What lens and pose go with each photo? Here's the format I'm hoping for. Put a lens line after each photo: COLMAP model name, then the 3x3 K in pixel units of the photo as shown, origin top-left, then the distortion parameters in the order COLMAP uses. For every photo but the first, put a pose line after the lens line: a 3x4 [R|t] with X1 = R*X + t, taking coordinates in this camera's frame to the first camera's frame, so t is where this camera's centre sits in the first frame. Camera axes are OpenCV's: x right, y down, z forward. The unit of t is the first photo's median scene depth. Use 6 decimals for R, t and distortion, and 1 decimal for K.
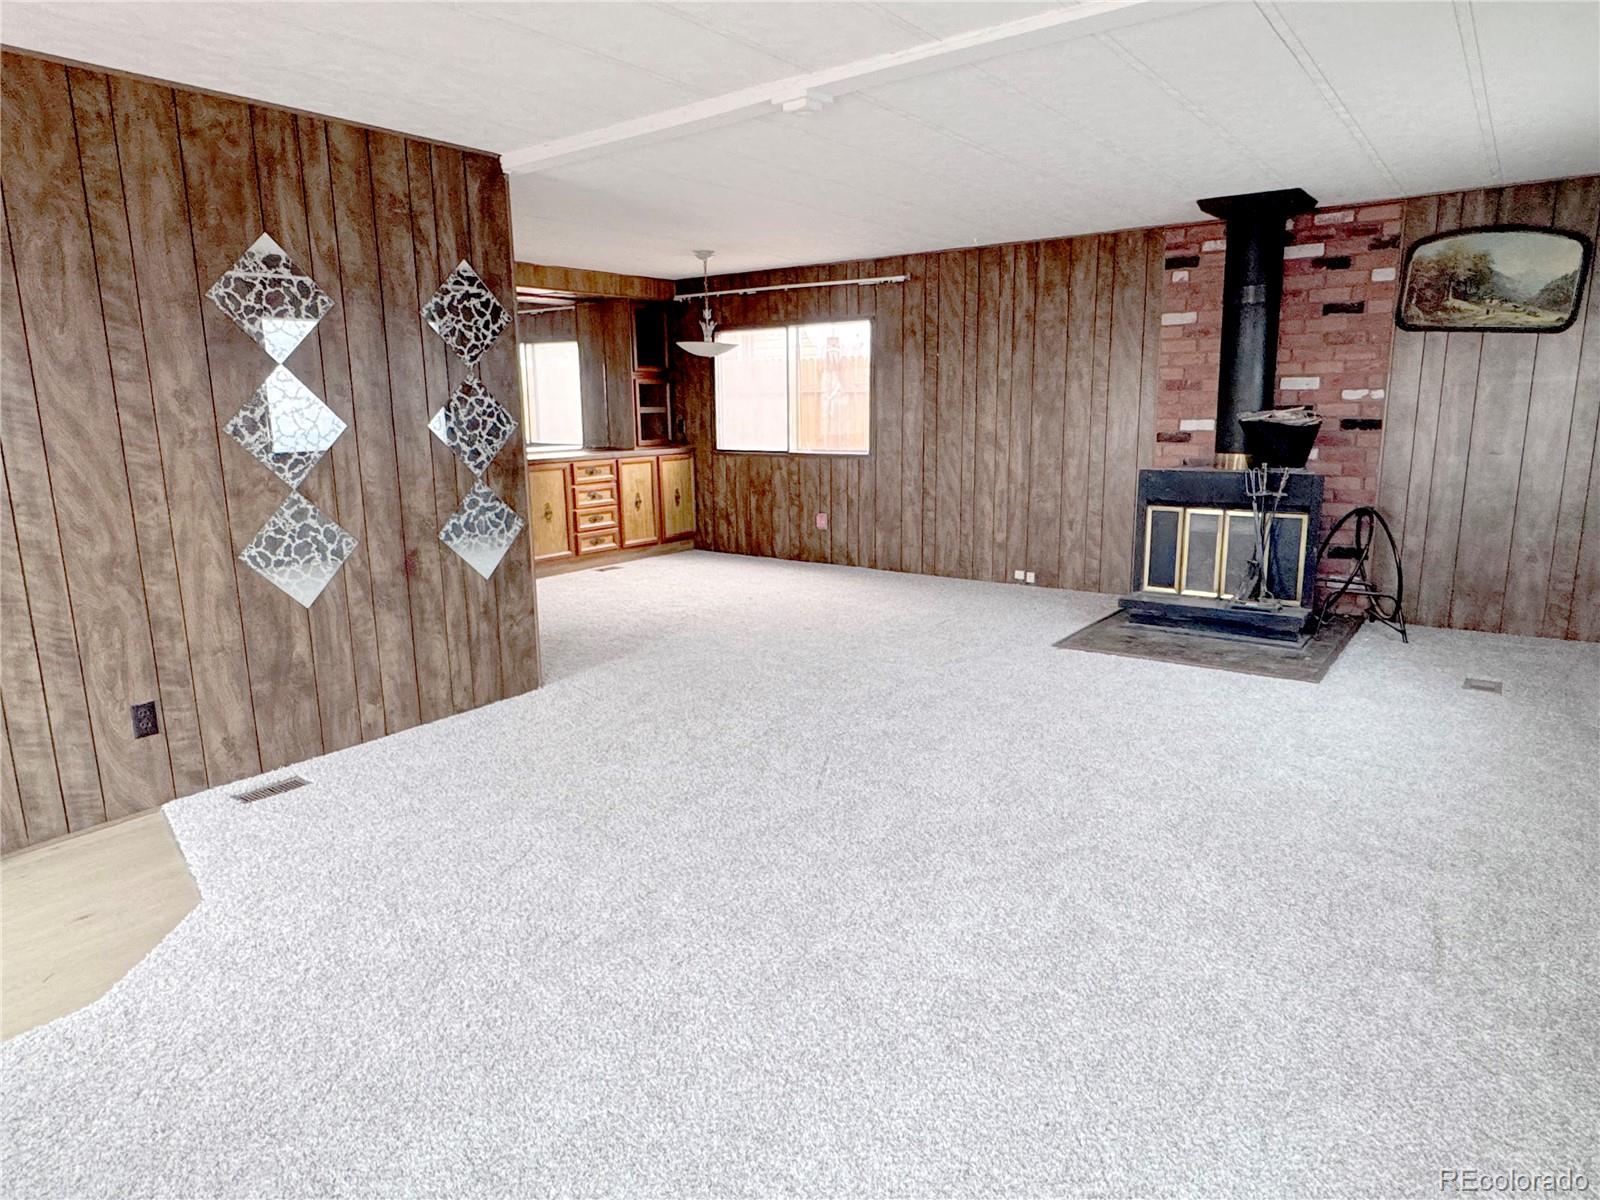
lens RADIAL K [[965.0, 0, 800.0], [0, 965.0, 600.0], [0, 0, 1]] dist [-0.012847, -0.001026]
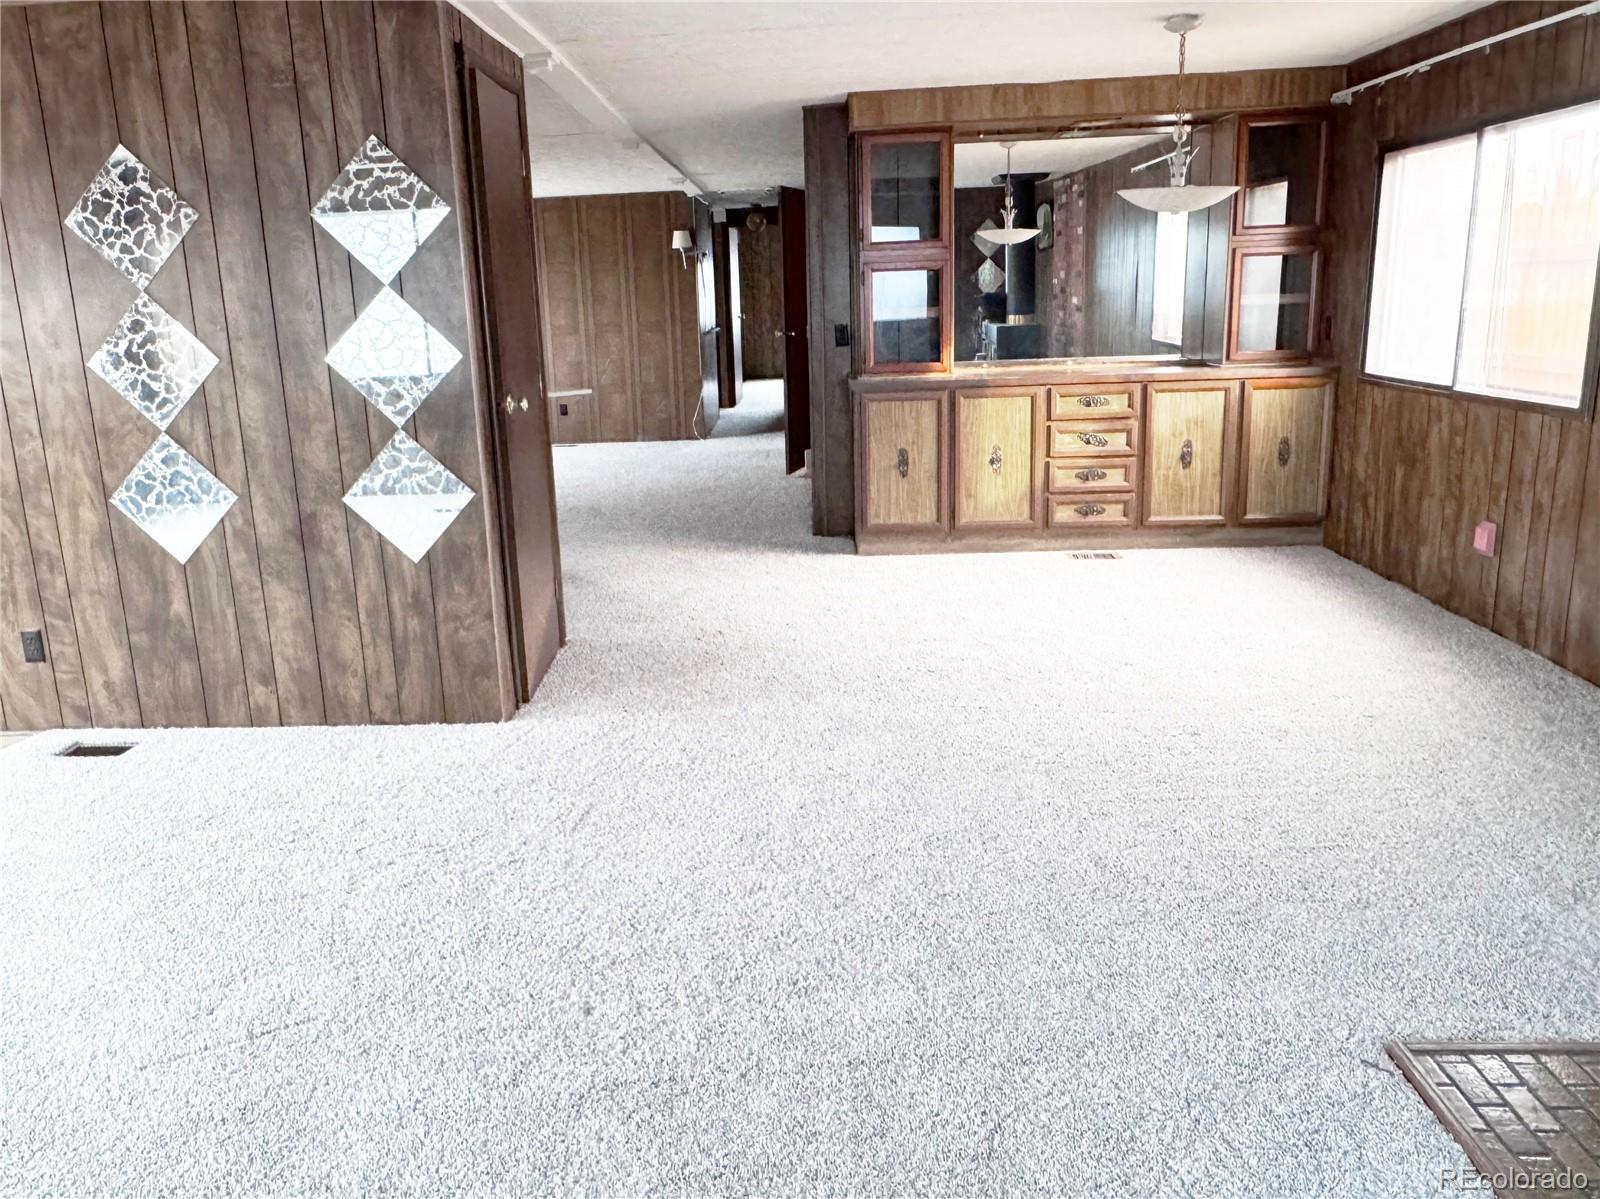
lens RADIAL K [[1148.4, 0, 800.0], [0, 1148.4, 544.3], [0, 0, 1]] dist [-0.003568, -0.000529]
pose [[0.539966, 0.175336, -0.823222, 0.620512], [-0.139613, 0.983171, 0.117828, -0.198514], [0.830027, 0.051309, 0.555358, 0.816708]]
